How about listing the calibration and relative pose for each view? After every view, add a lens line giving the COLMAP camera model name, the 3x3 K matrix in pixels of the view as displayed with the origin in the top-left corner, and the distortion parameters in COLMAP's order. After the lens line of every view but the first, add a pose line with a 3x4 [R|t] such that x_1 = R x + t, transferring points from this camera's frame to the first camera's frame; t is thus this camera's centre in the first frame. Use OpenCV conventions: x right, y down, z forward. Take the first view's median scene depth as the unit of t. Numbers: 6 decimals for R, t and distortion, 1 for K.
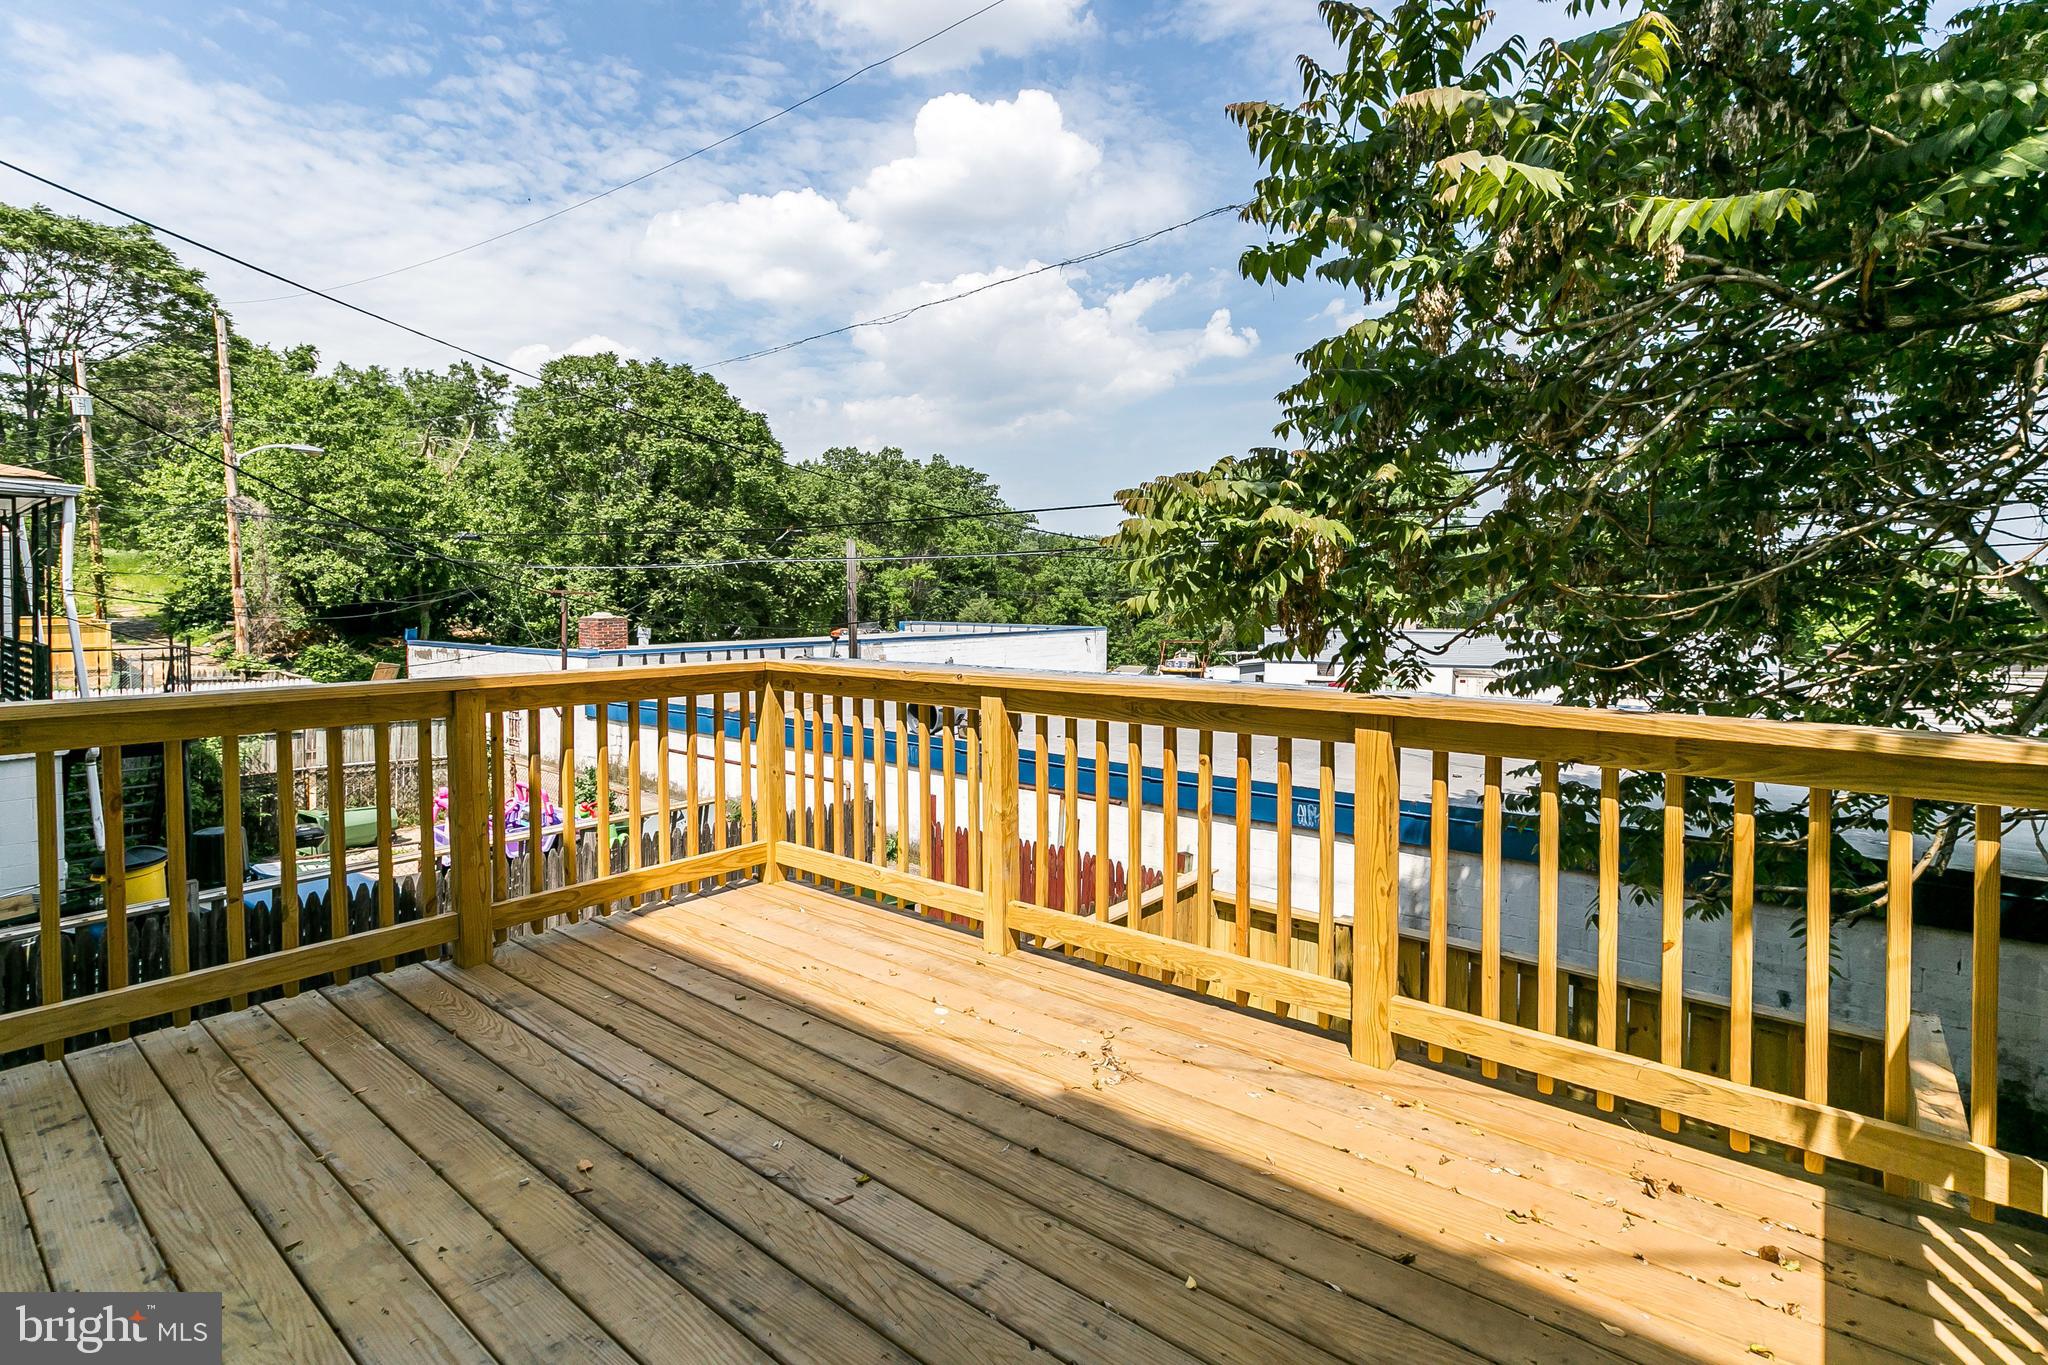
lens RADIAL K [[929.9, 0, 1047.9], [0, 929.9, 608.3], [0, 0, 1]] dist [0.000664, -0.000438]
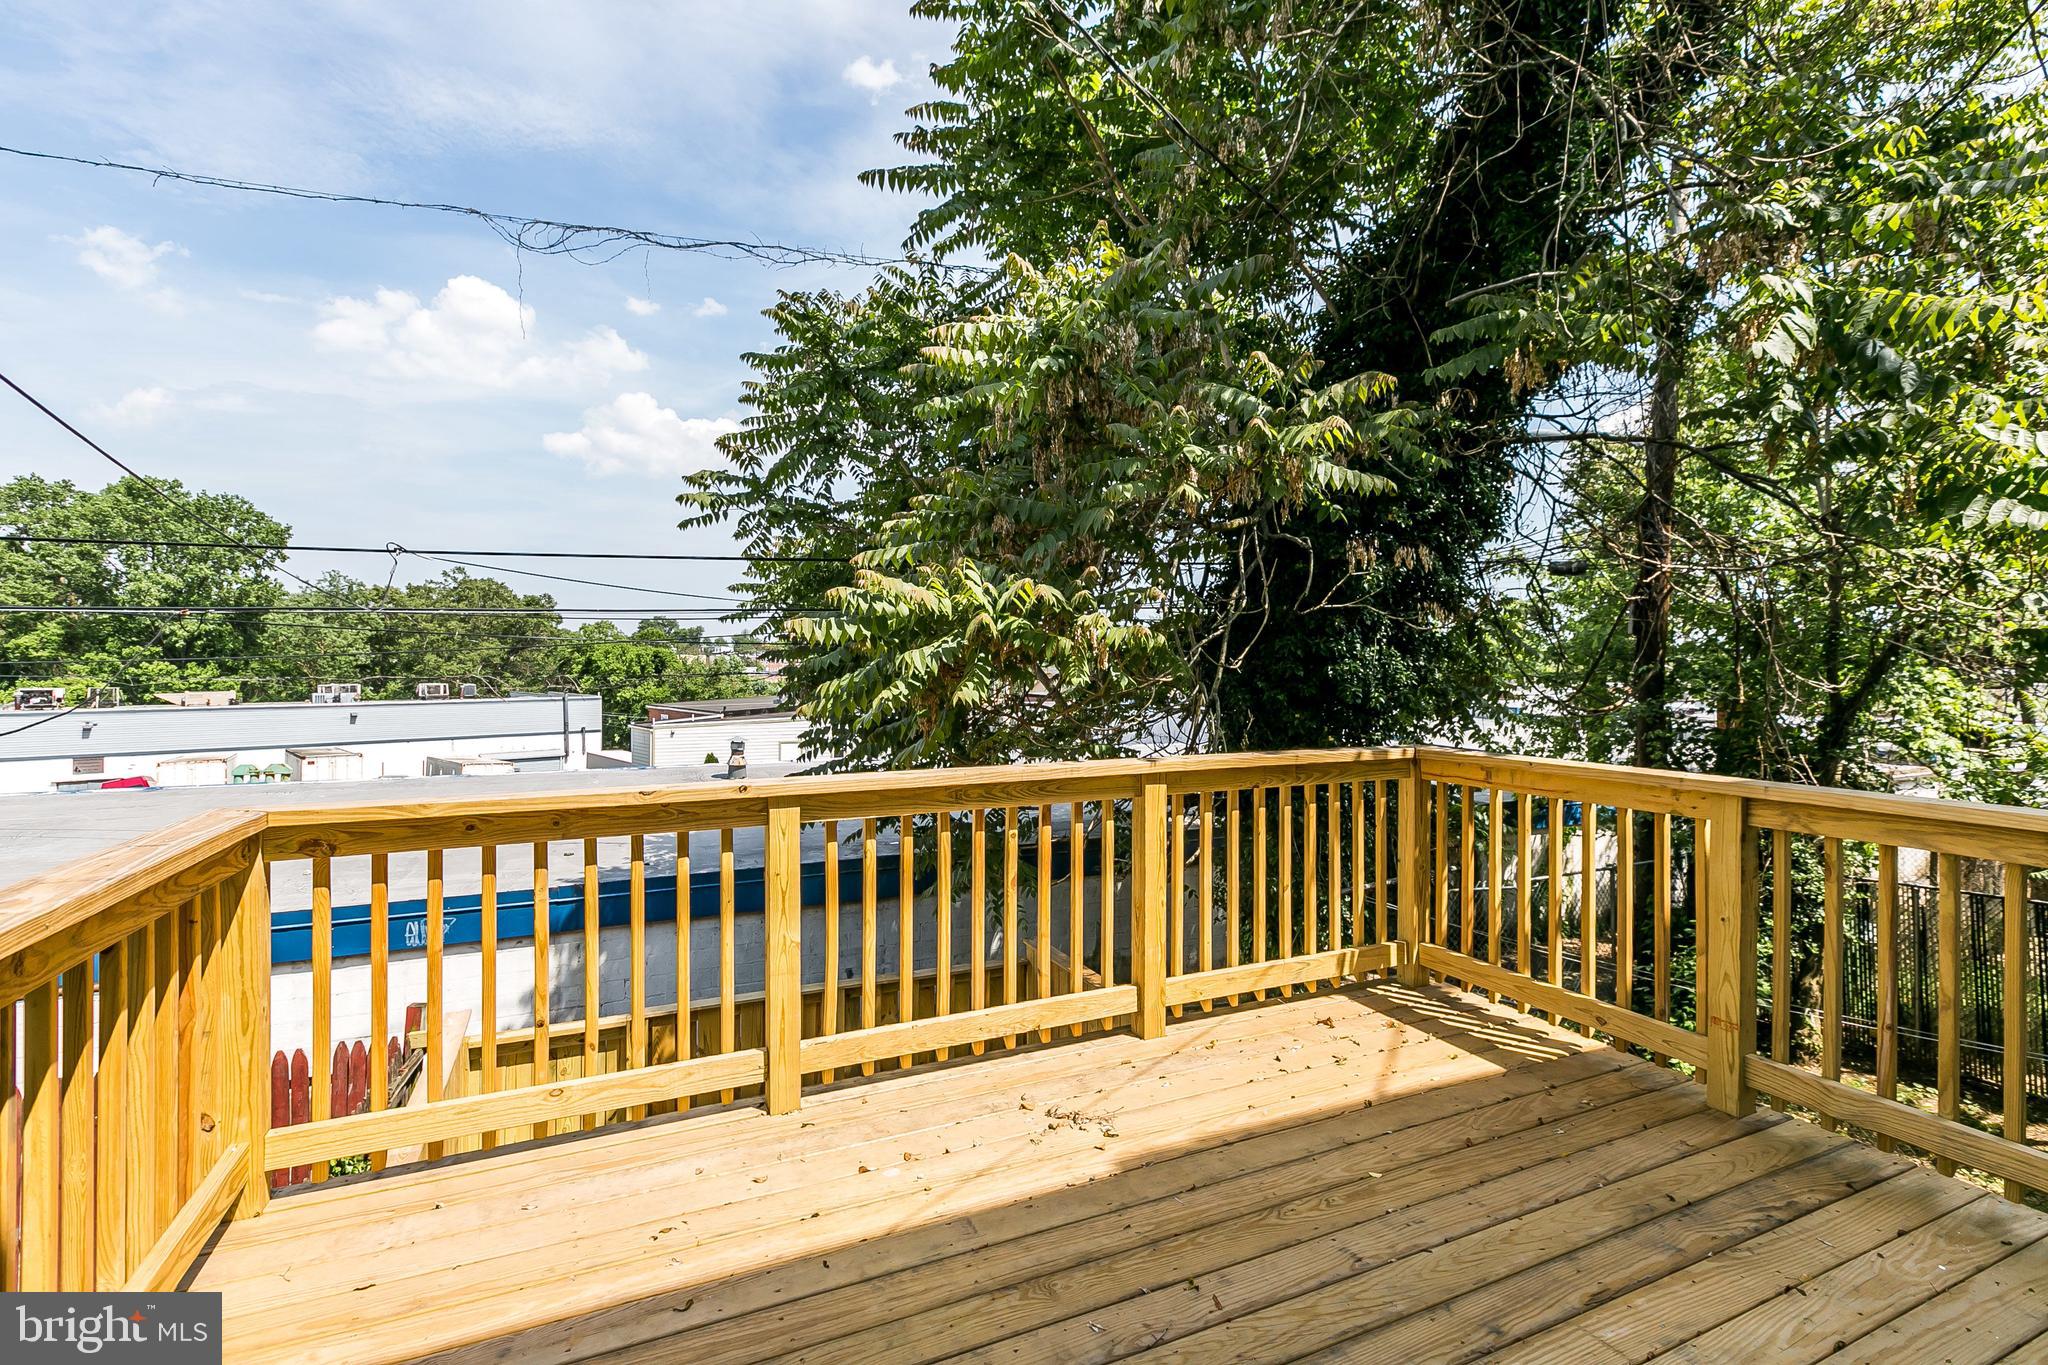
lens RADIAL K [[929.9, 0, 1021.3], [0, 929.9, 667.9], [0, 0, 1]] dist [0.000664, -0.000438]
pose [[0.483638, -0.010002, 0.875211, -0.402027], [0.018414, 0.999830, 0.001250, -0.018627], [-0.875074, 0.015512, 0.483740, 0.231501]]
